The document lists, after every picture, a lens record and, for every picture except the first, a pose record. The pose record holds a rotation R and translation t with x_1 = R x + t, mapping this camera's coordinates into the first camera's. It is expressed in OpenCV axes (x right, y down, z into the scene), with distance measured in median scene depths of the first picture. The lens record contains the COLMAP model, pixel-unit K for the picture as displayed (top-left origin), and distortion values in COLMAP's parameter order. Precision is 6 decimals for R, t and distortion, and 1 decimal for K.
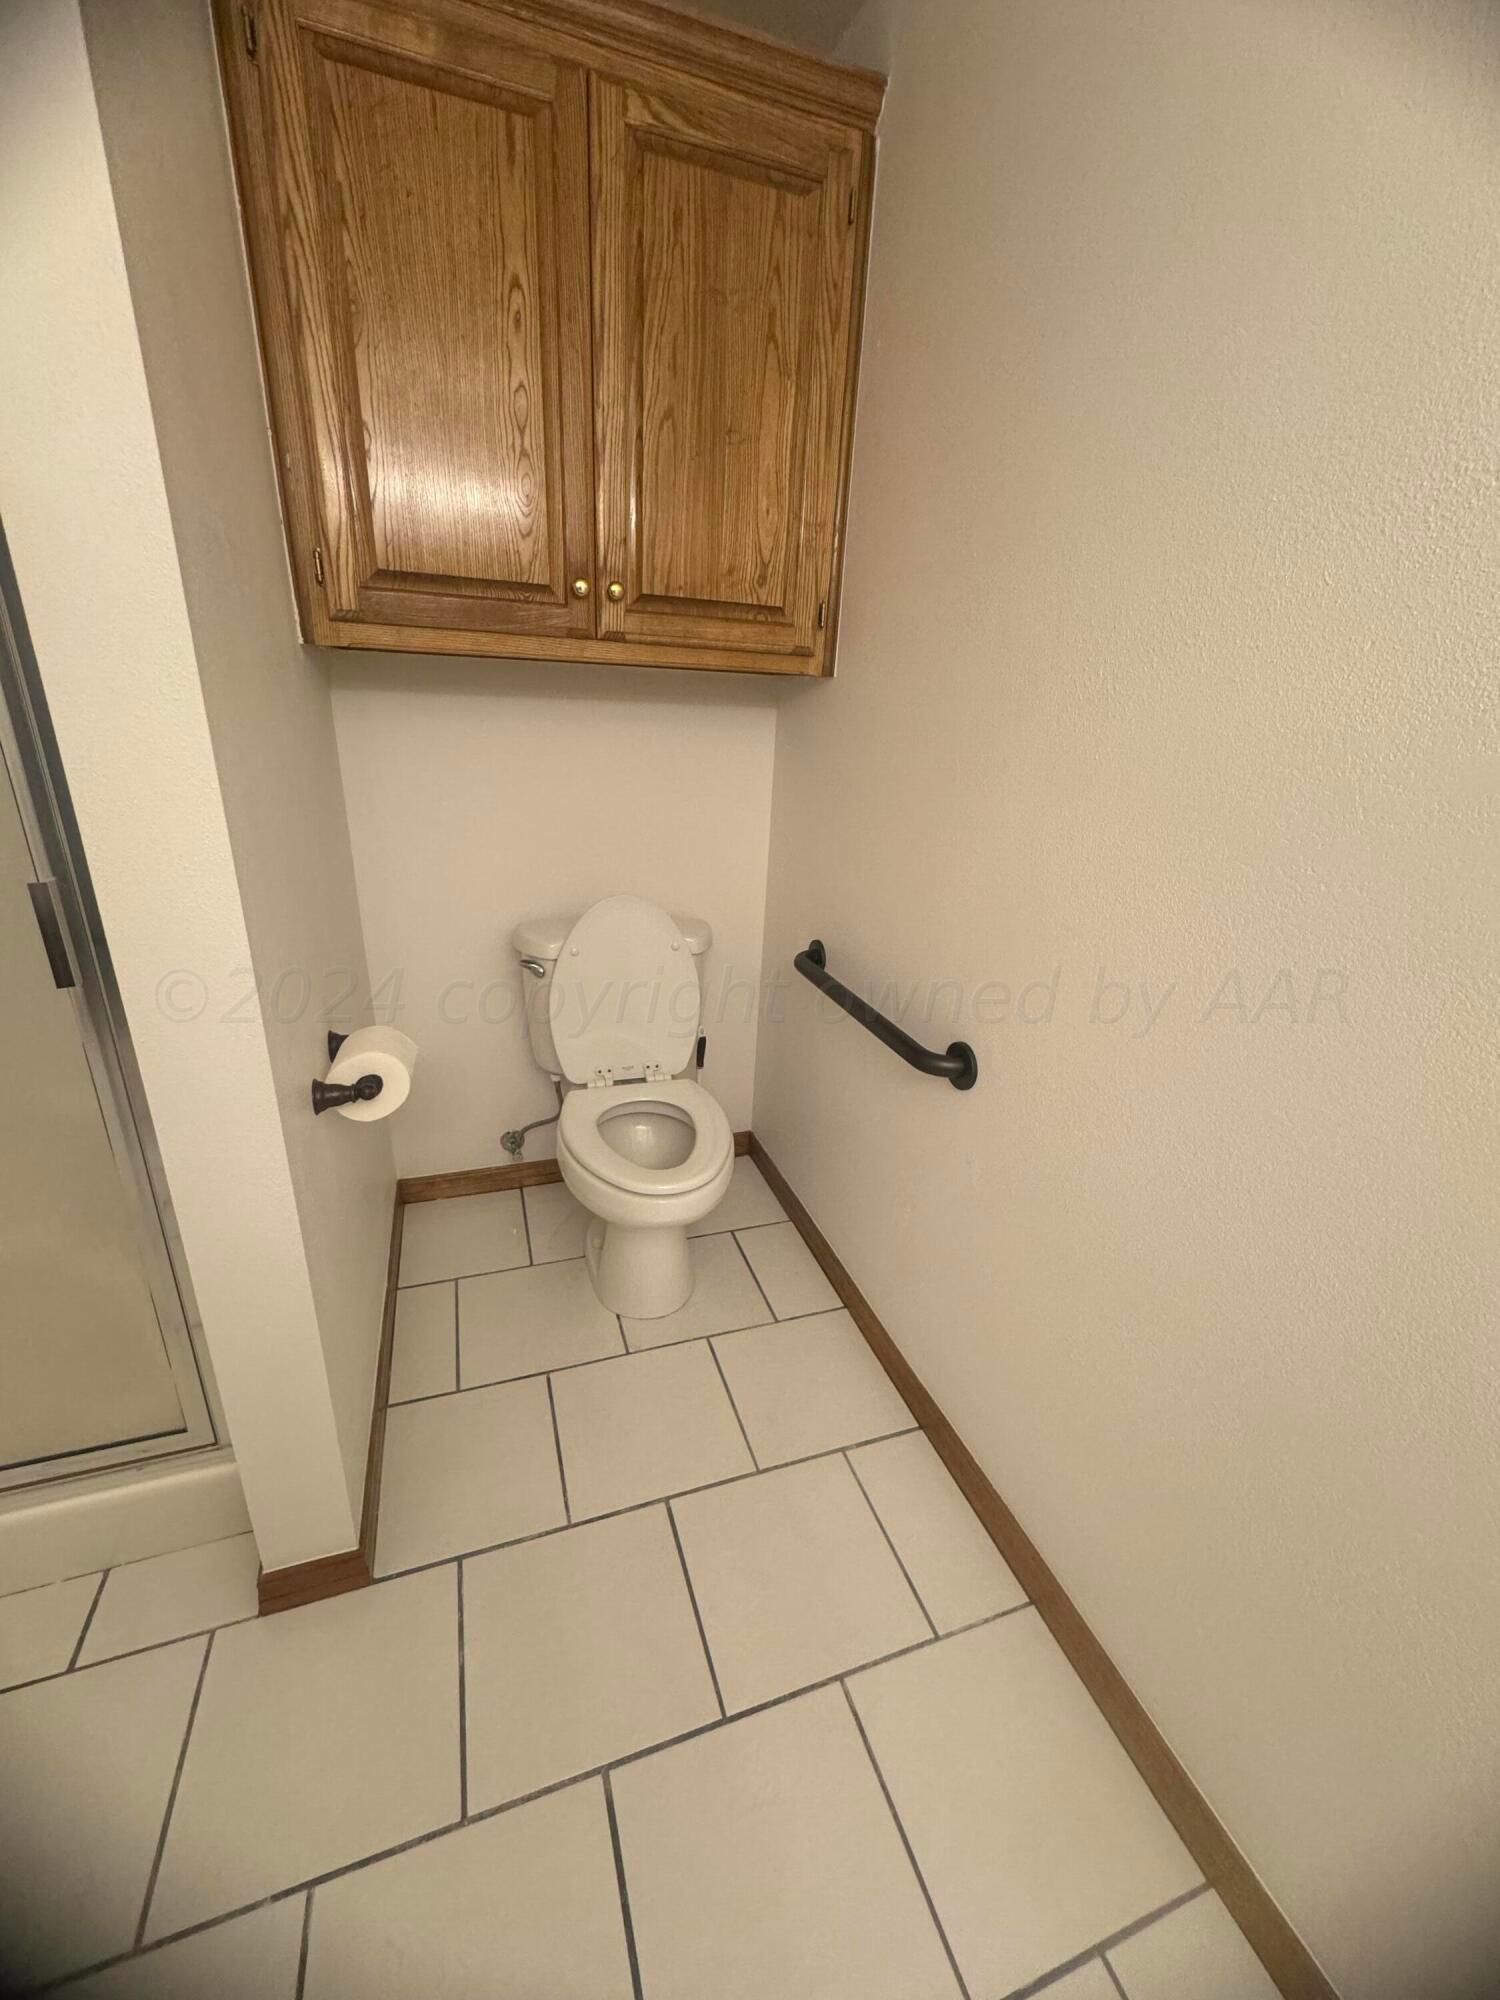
lens RADIAL K [[798.2, 0, 758.0], [0, 798.2, 991.8], [0, 0, 1]] dist [-0.001383, 0.000370]
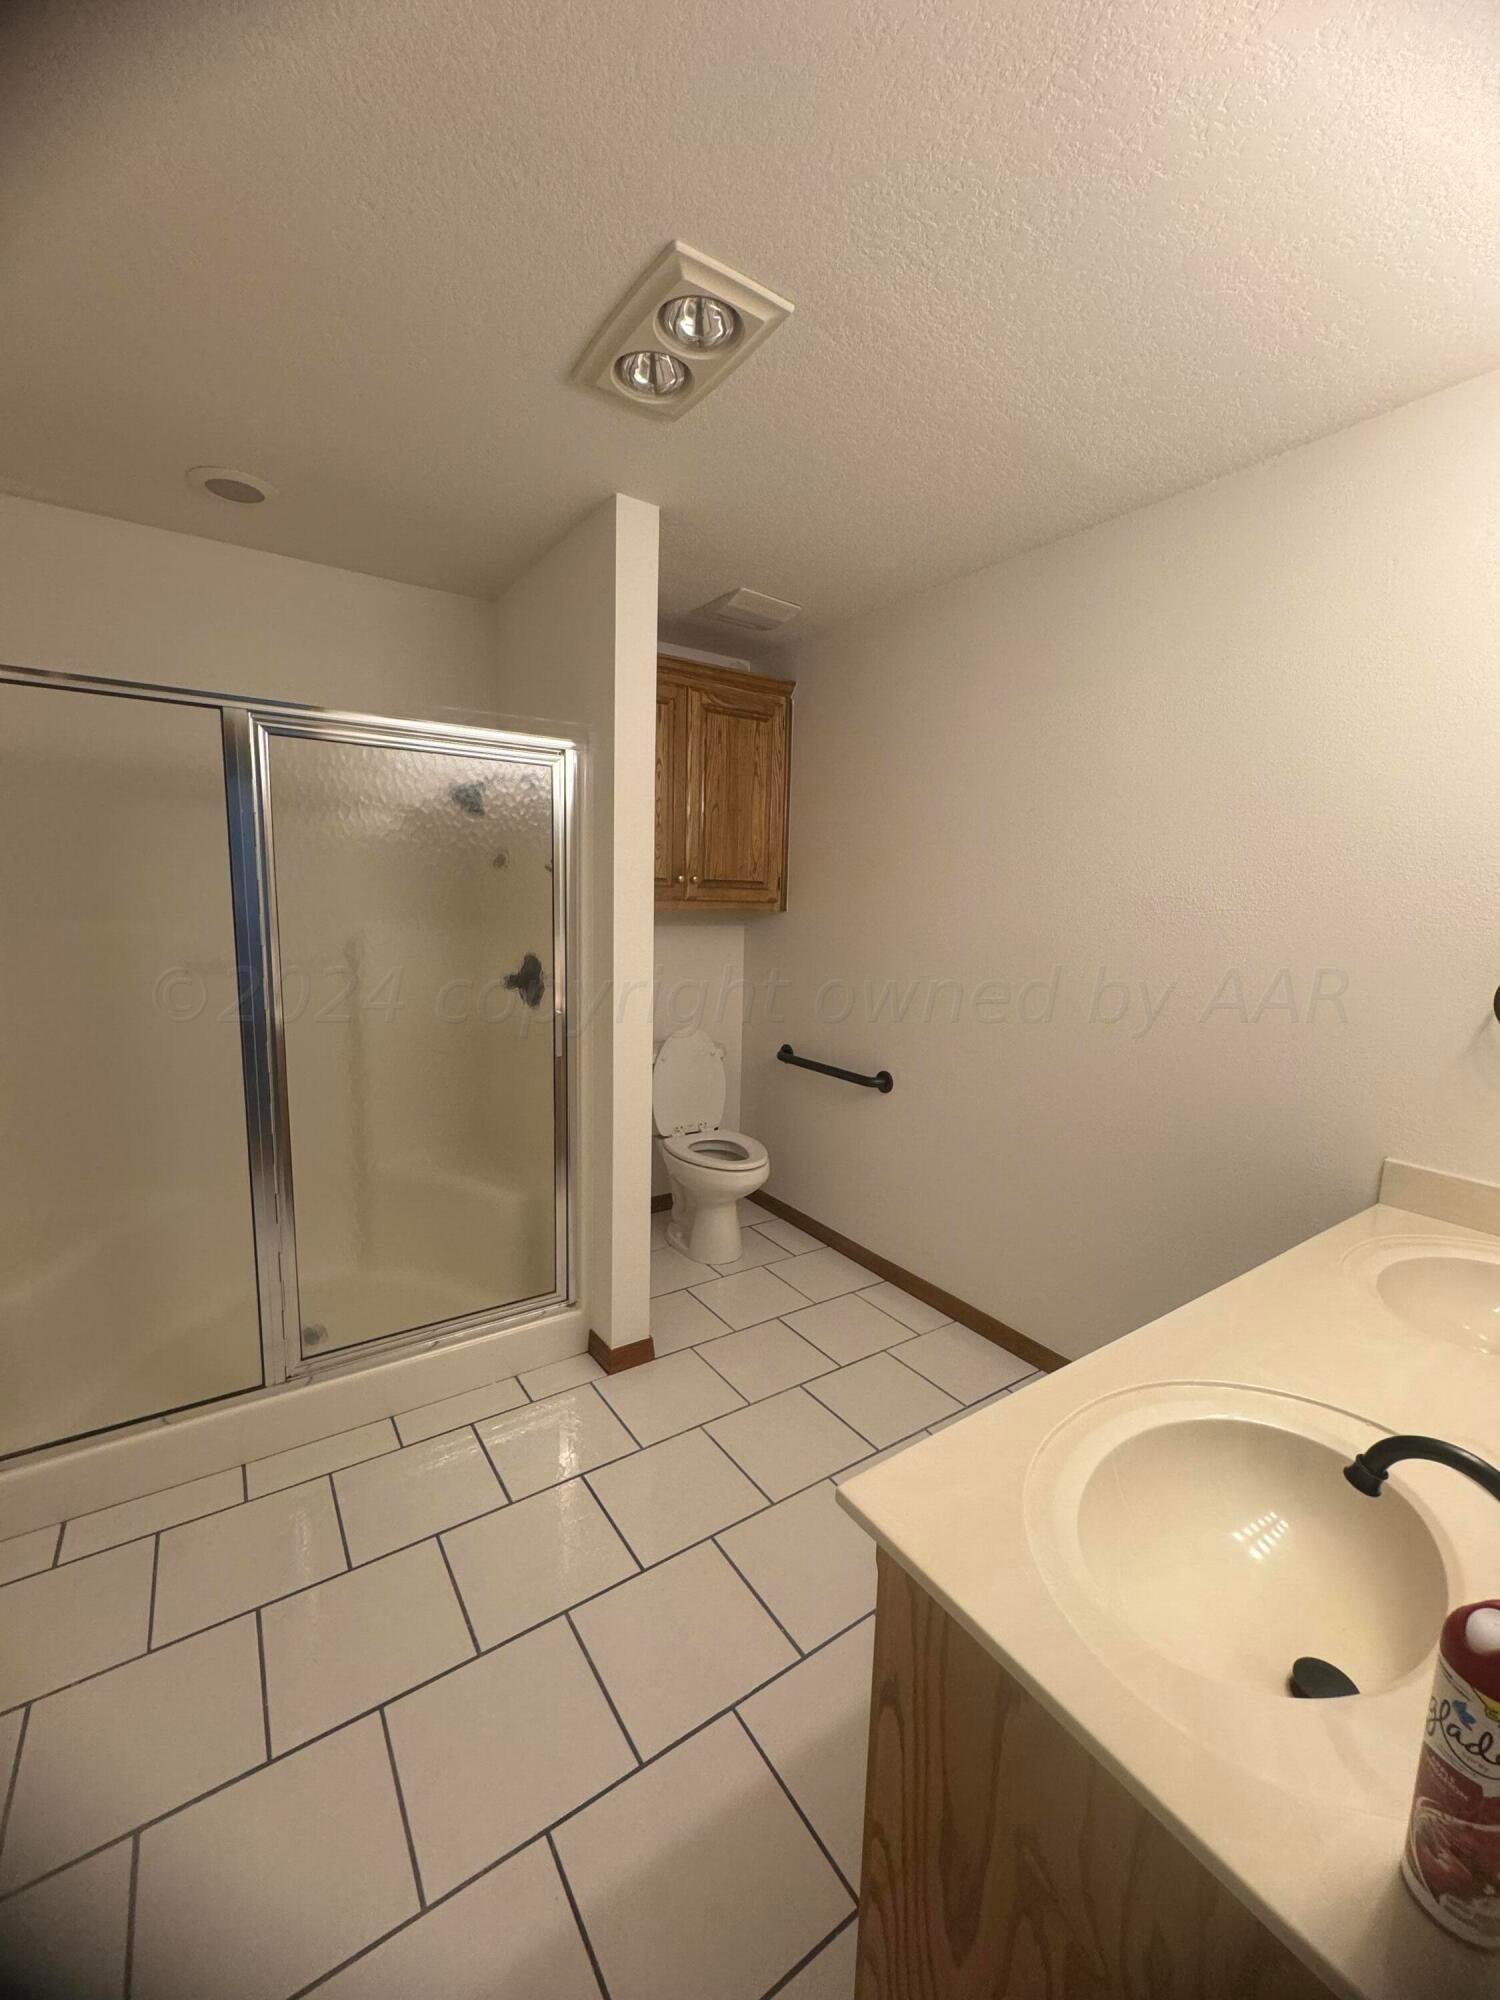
lens RADIAL K [[798.2, 0, 748.5], [0, 798.2, 1006.4], [0, 0, 1]] dist [-0.001383, 0.000370]
pose [[0.967356, -0.069052, 0.243831, -0.594706], [0.119010, 0.973249, -0.196529, 0.264692], [-0.223738, 0.219132, 0.949696, -0.992317]]
